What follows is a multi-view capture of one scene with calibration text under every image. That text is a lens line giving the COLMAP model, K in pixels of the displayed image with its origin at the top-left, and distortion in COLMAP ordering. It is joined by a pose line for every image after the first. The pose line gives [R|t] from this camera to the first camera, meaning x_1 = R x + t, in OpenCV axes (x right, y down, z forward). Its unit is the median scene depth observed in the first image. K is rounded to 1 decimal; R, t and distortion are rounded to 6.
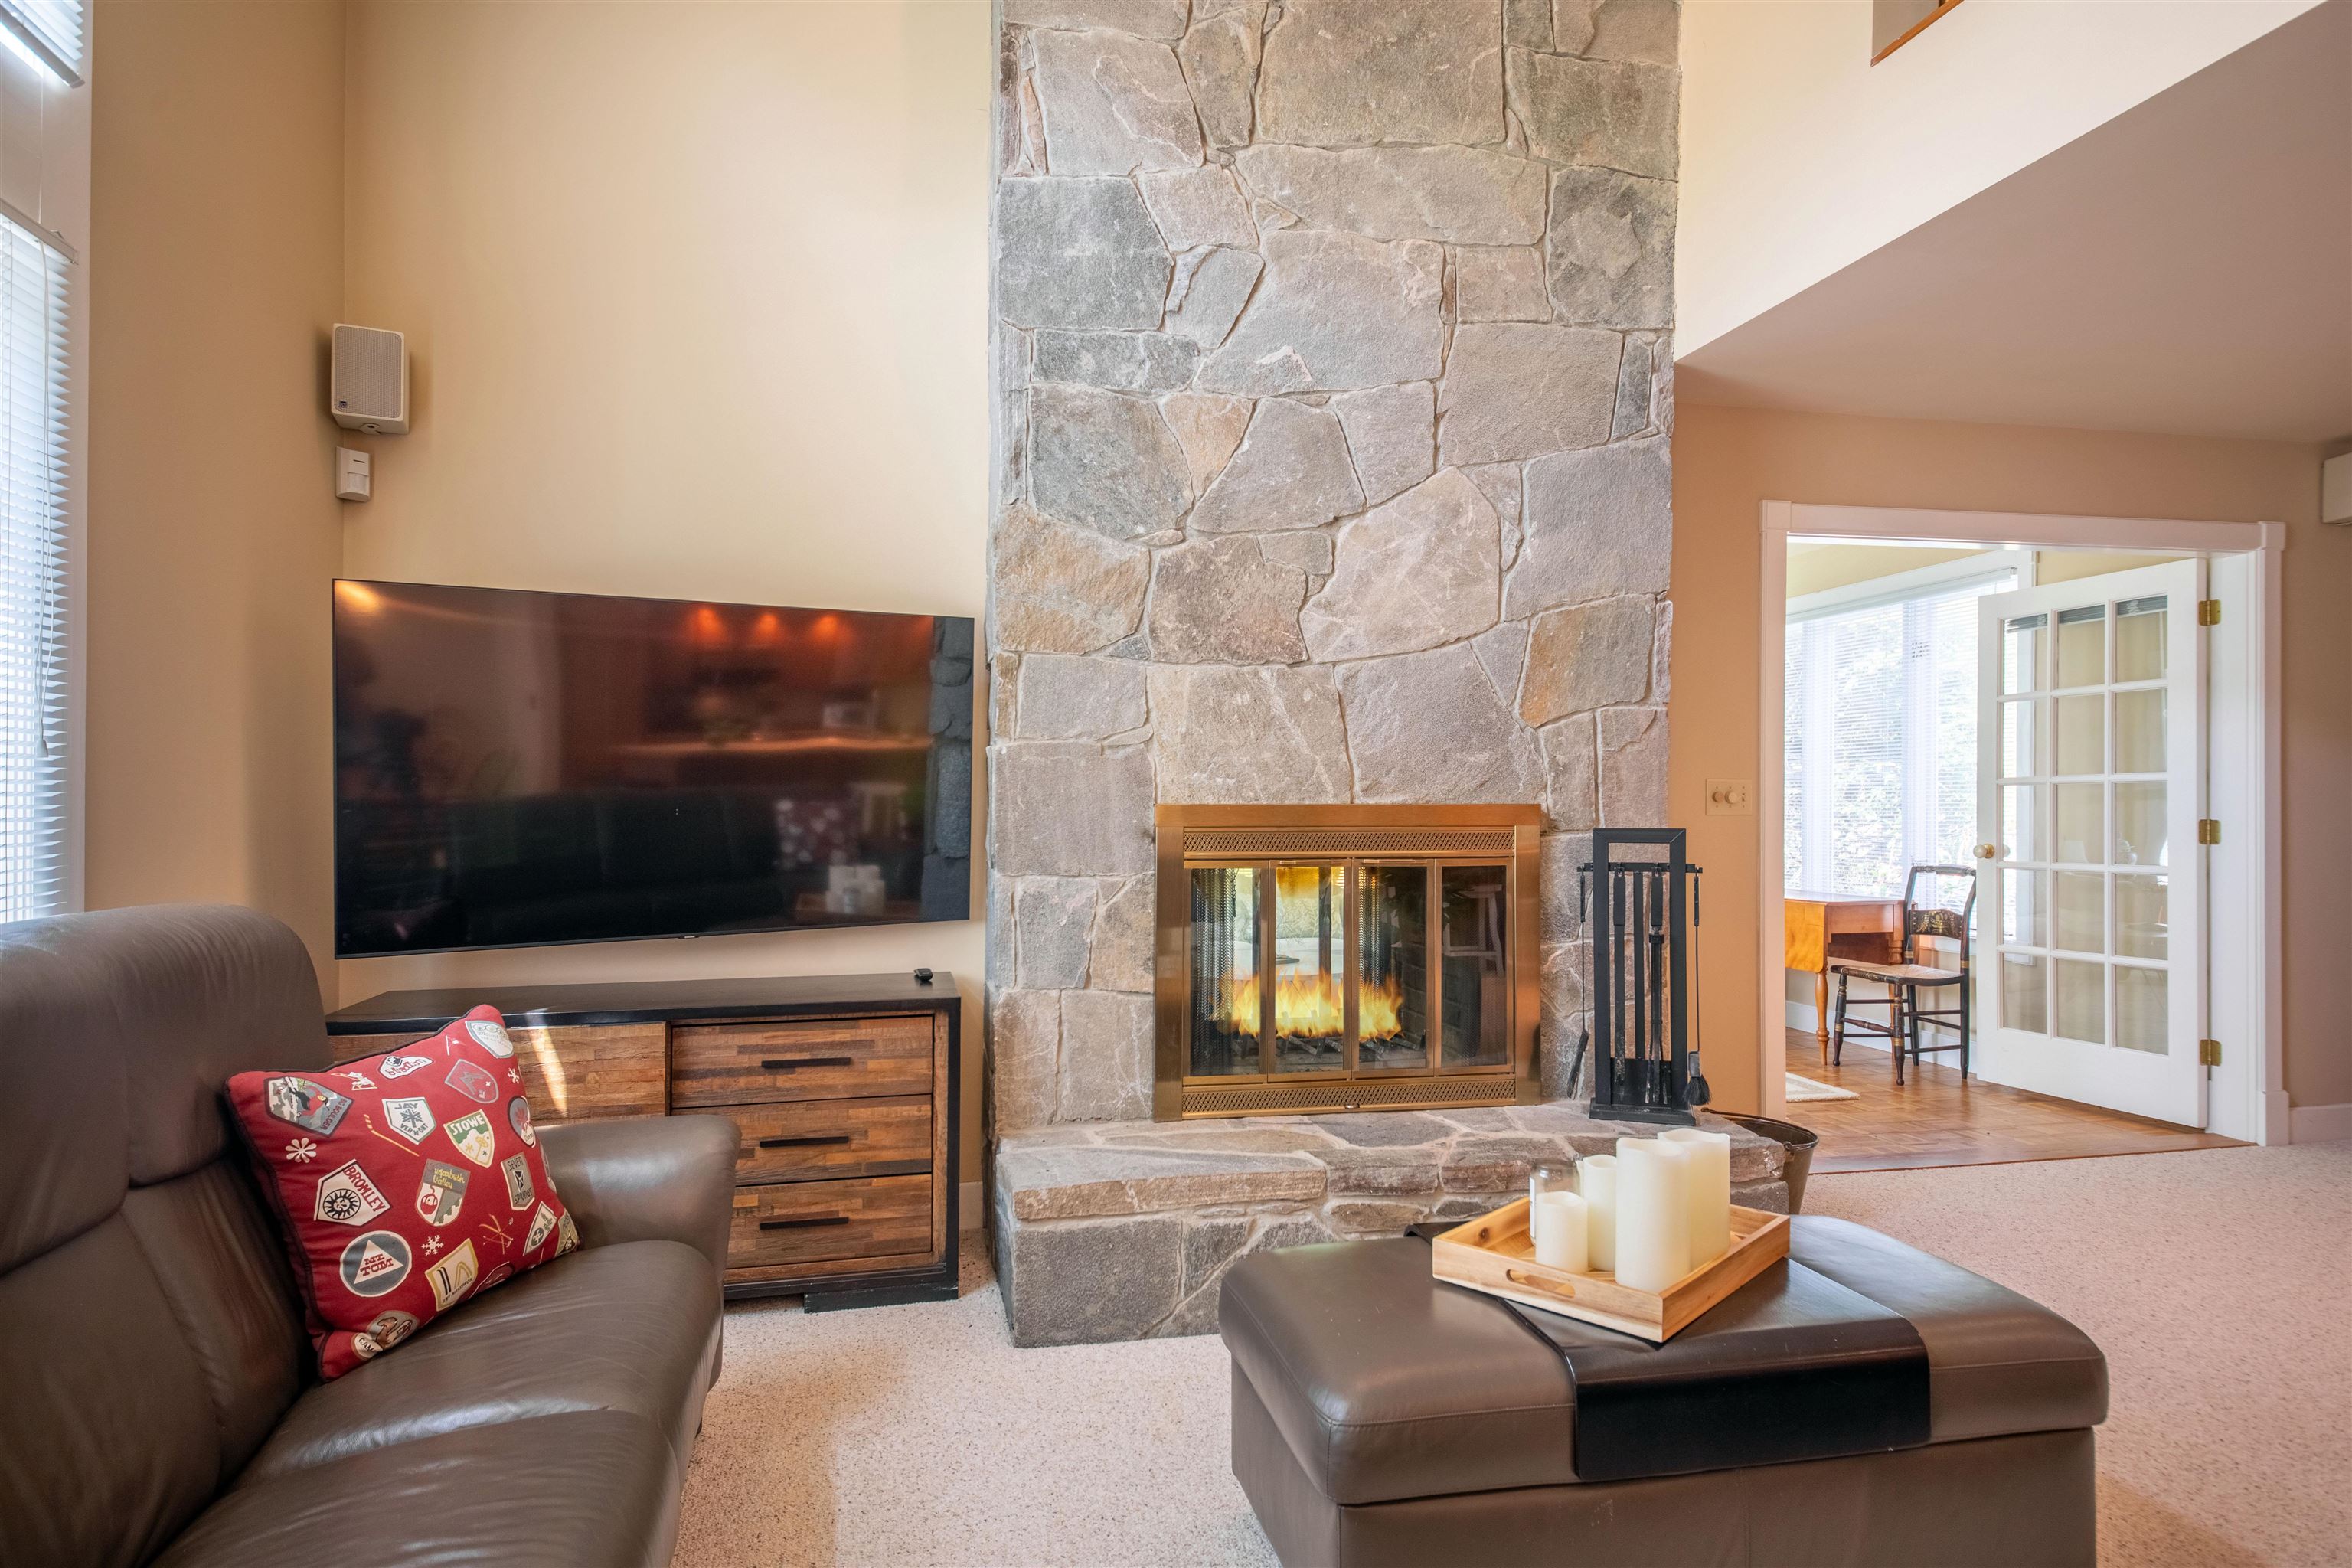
lens RADIAL K [[1330.7, 0, 1171.1], [0, 1330.7, 779.2], [0, 0, 1]] dist [0.009569, -0.000104]
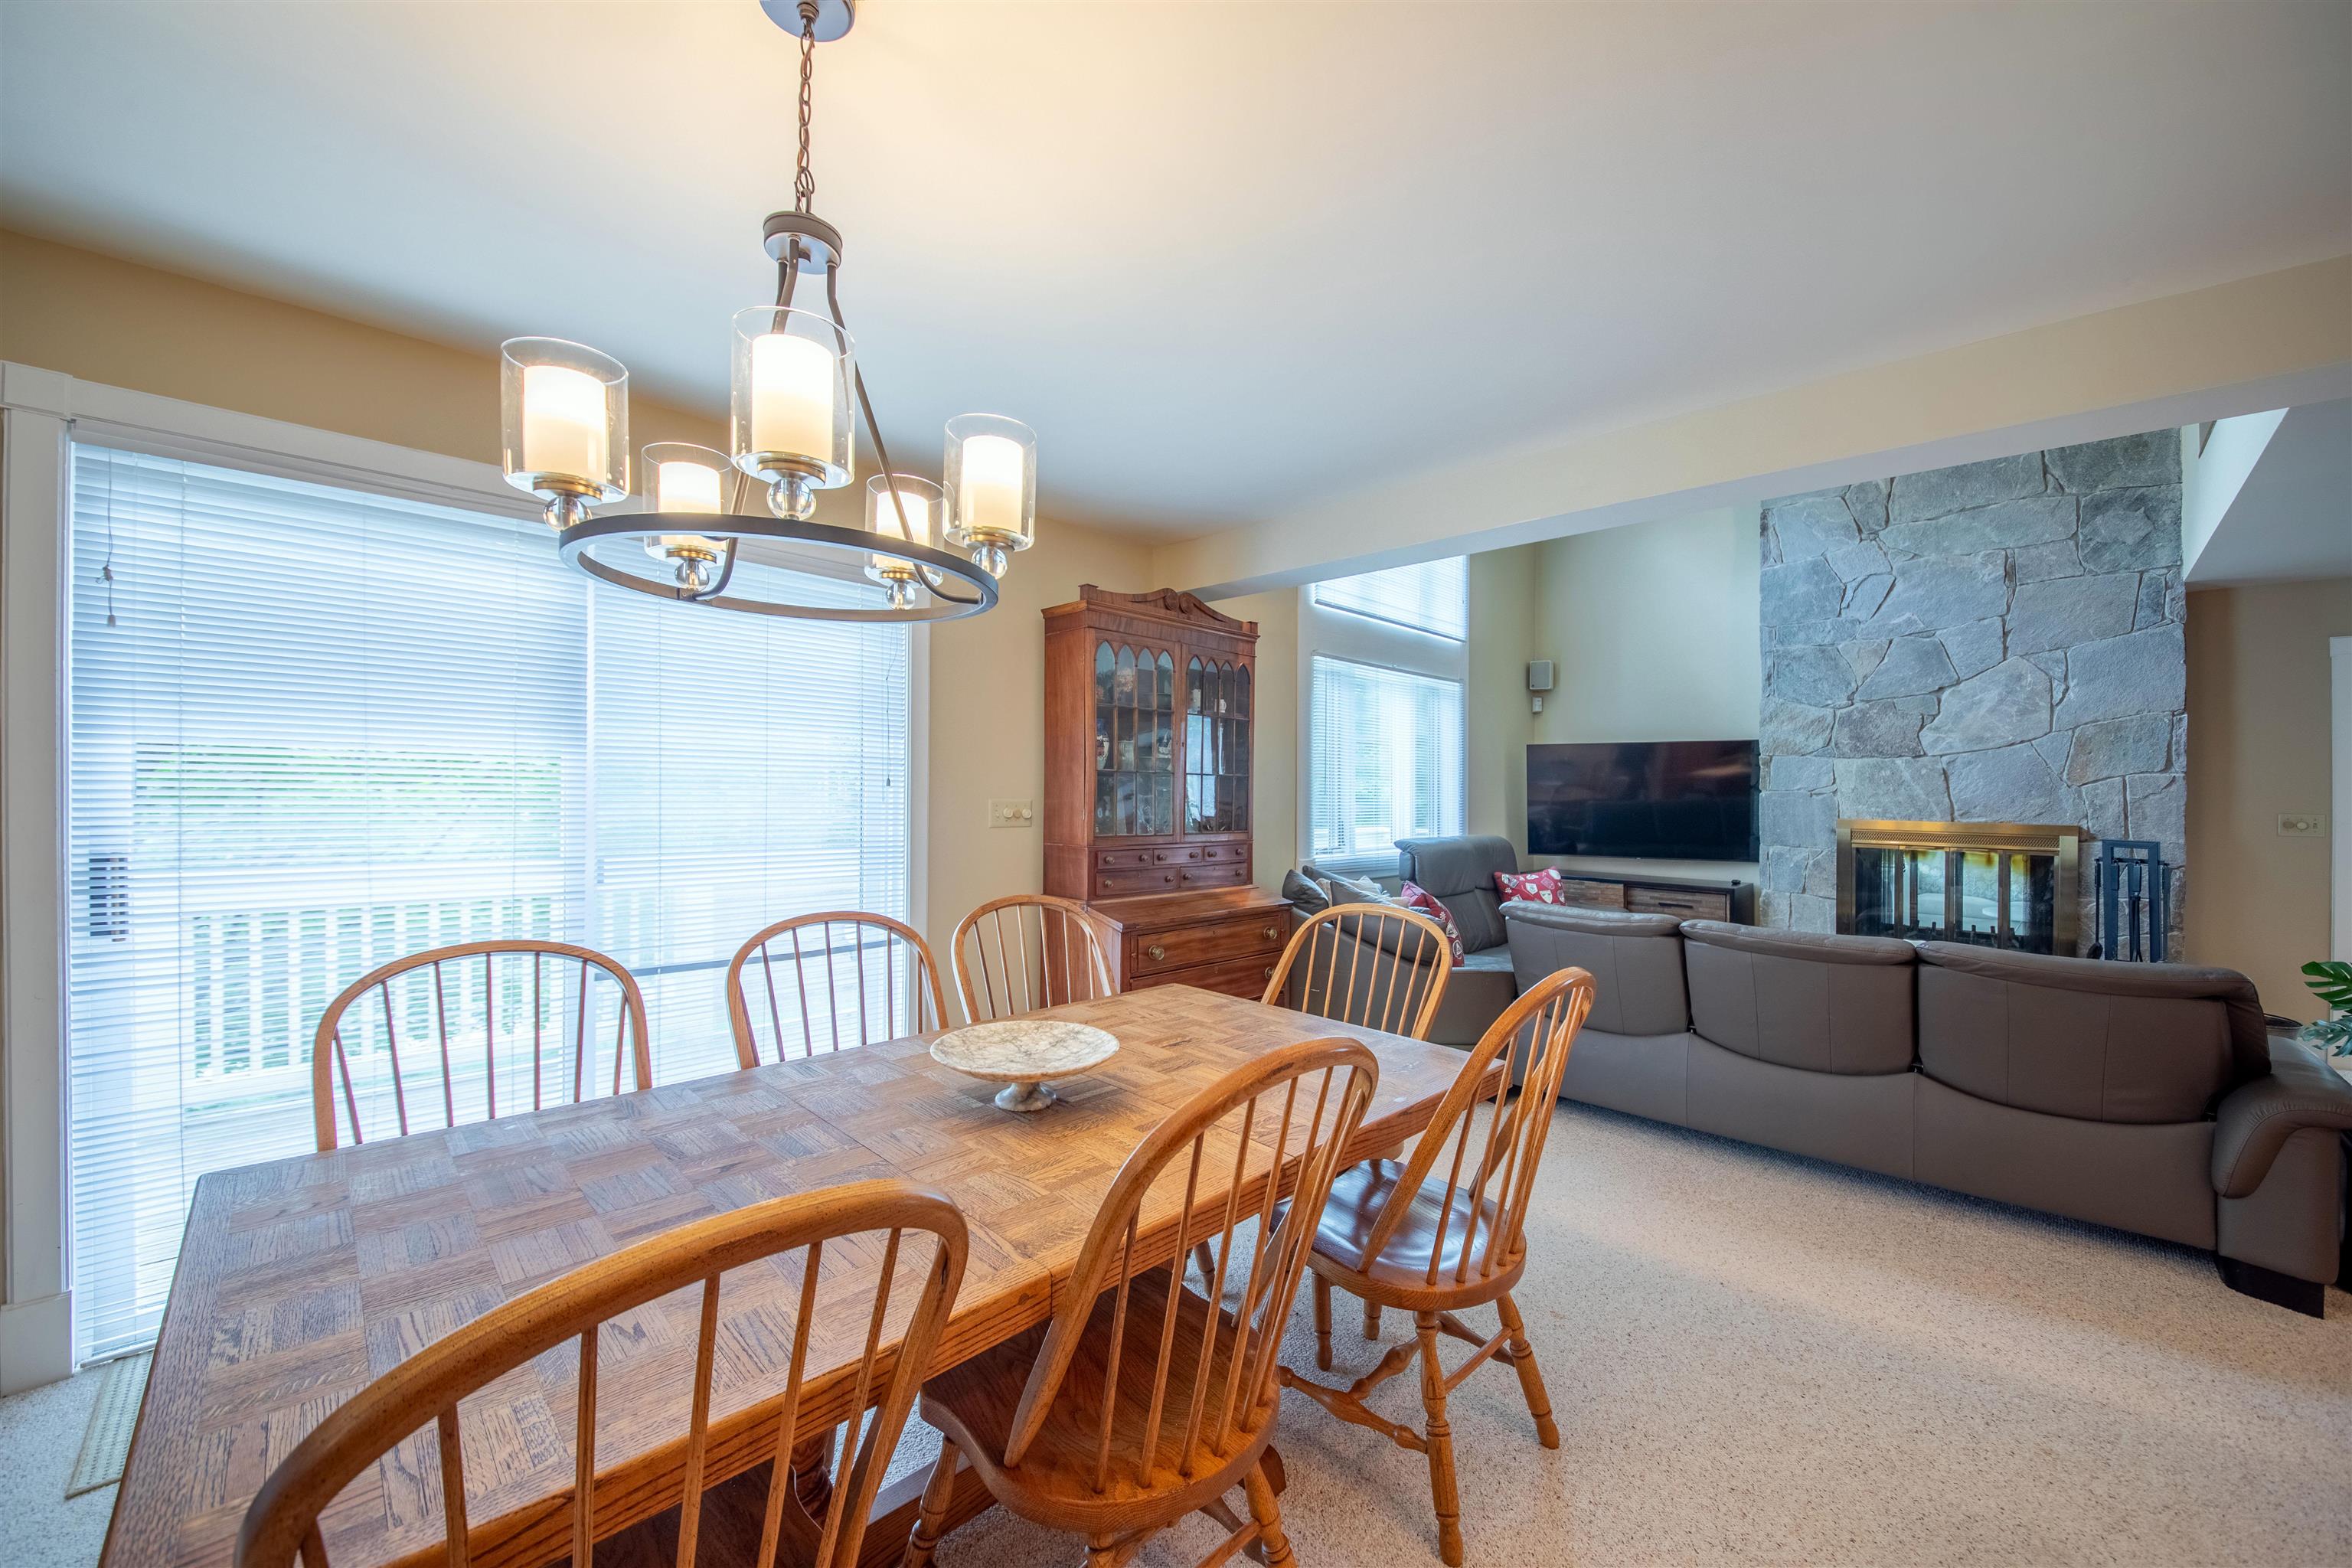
lens RADIAL K [[949.1, 0, 1159.2], [0, 949.1, 765.0], [0, 0, 1]] dist [-0.011040, -0.001625]
pose [[0.532303, -0.011839, -0.846471, 0.741760], [-0.004045, 0.999855, -0.016528, -0.042388], [0.846544, 0.012222, 0.532178, -0.877258]]
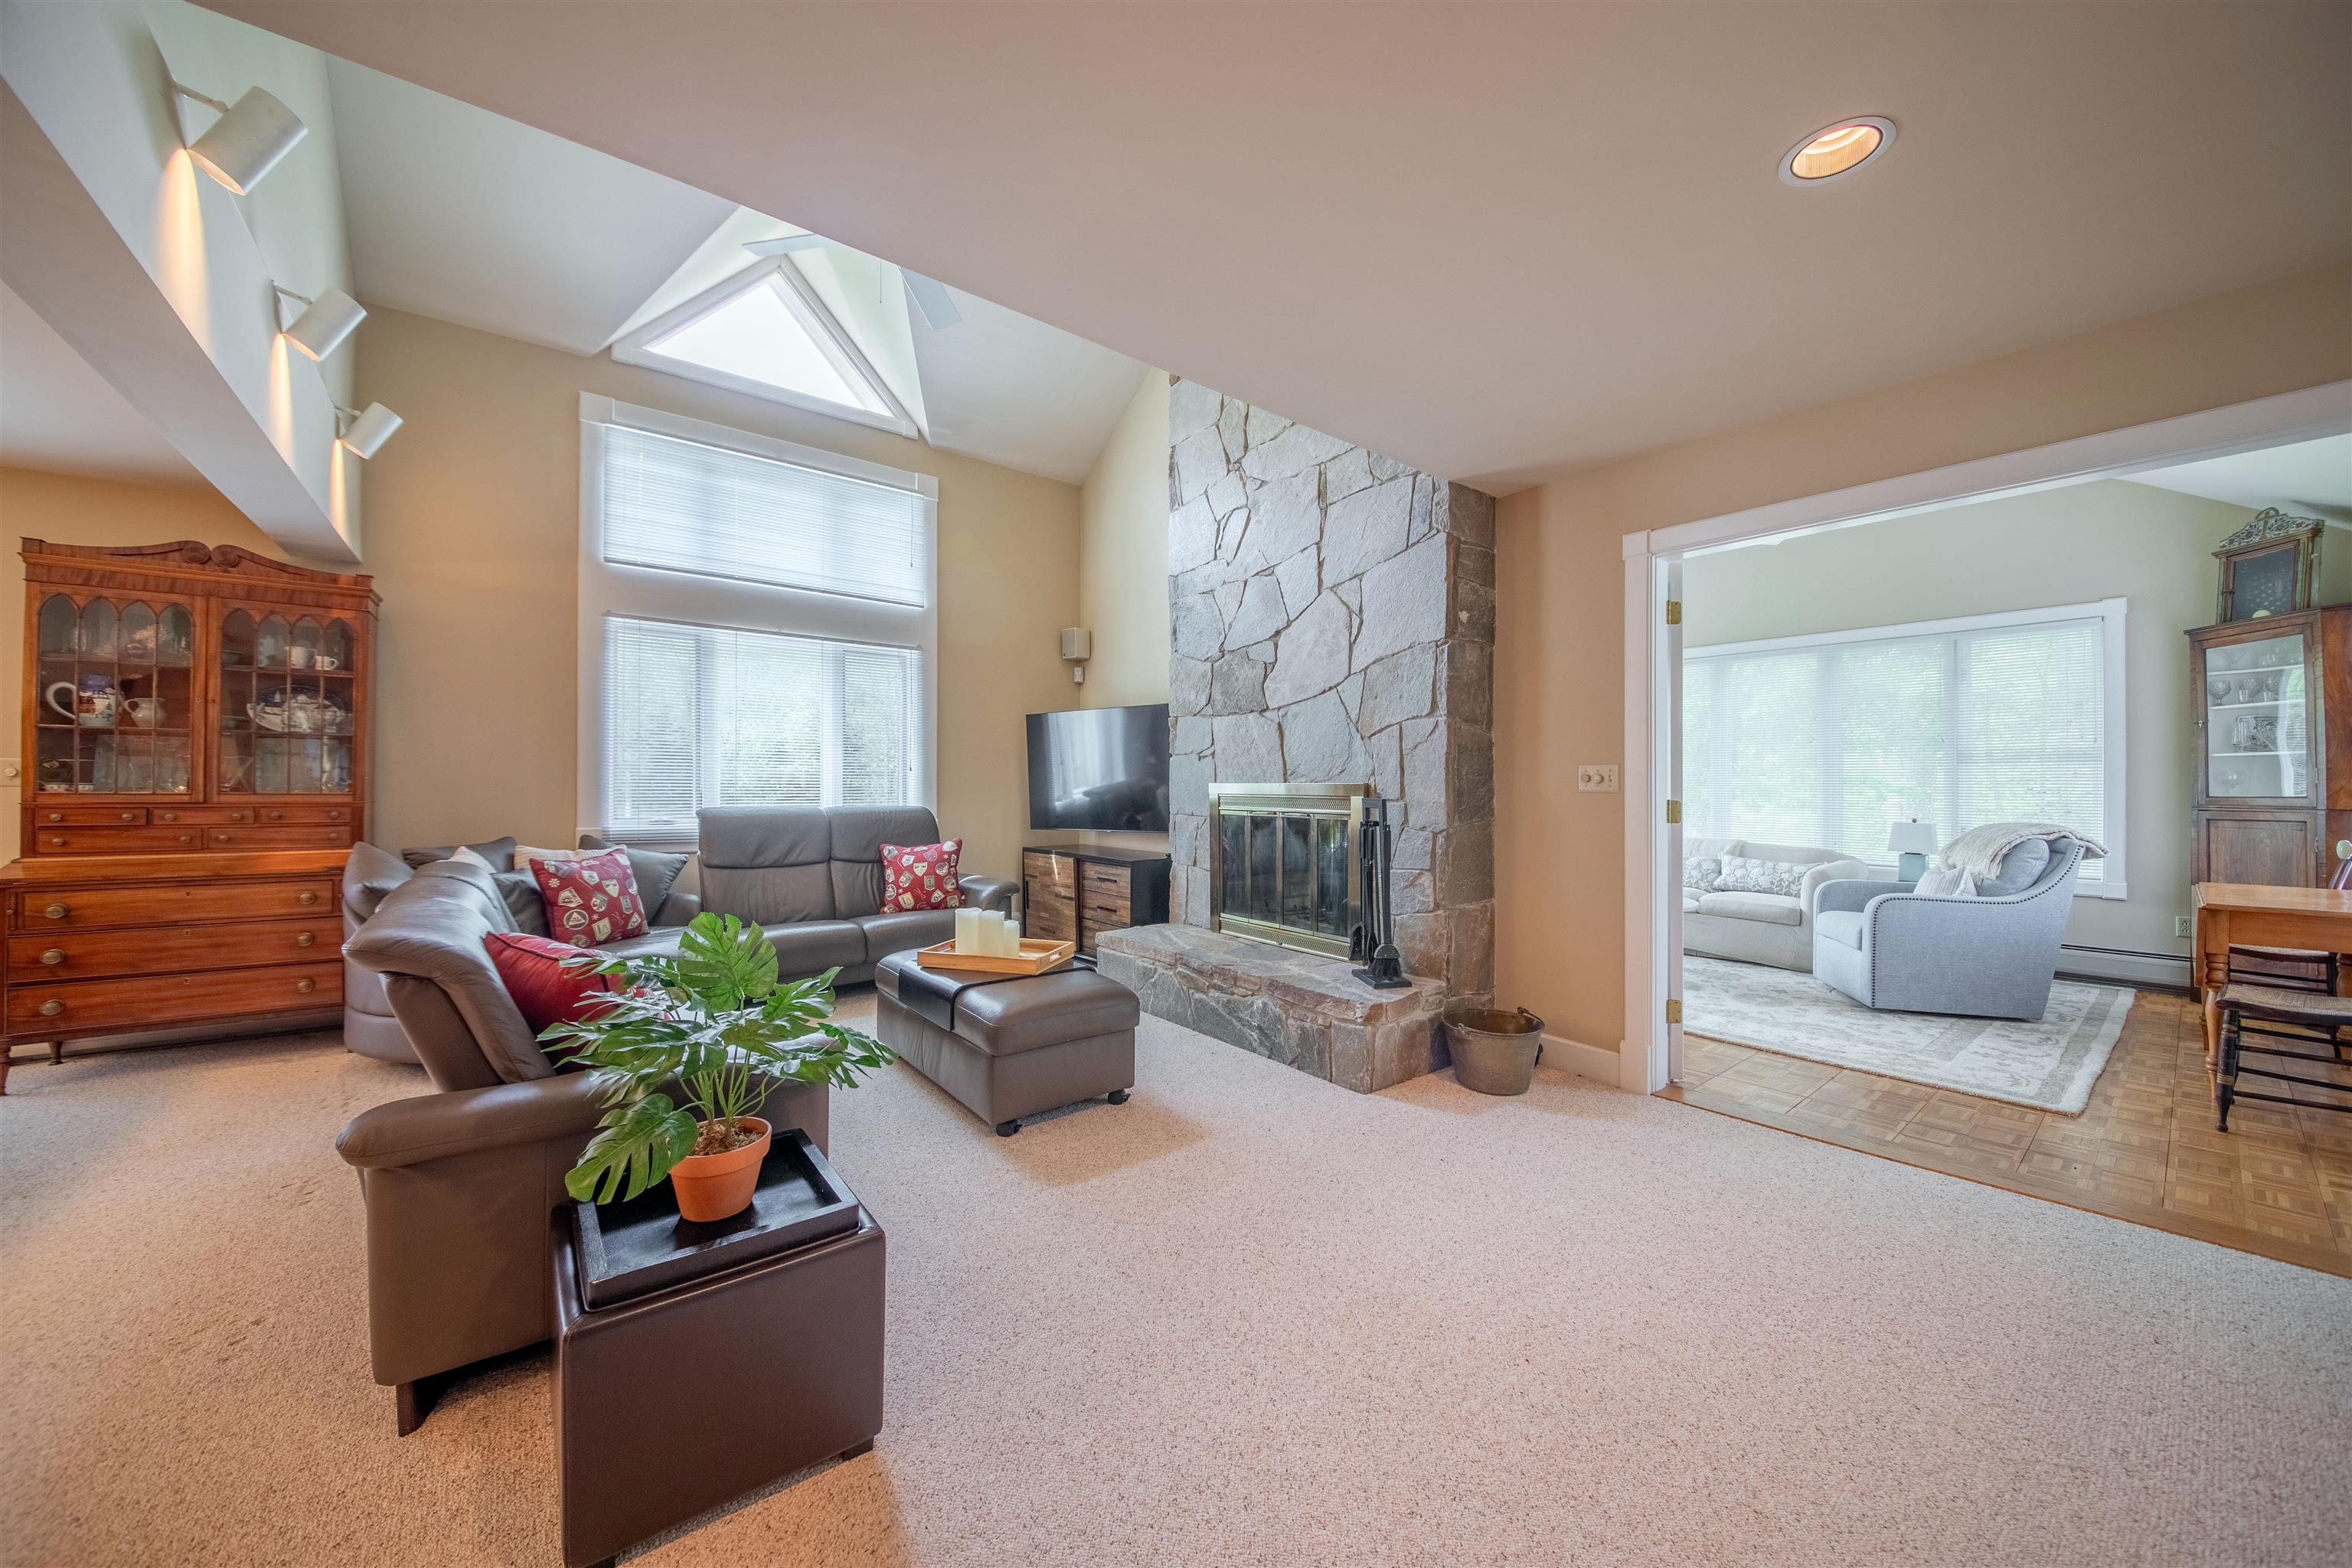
lens RADIAL K [[836.7, 0, 1174.0], [0, 836.7, 783.7], [0, 0, 1]] dist [-0.017229, -0.000758]
pose [[0.416957, -0.000016, -0.908926, 1.147399], [0.000295, 1.000000, 0.000117, 0.018773], [0.908926, -0.000317, 0.416957, 0.375953]]
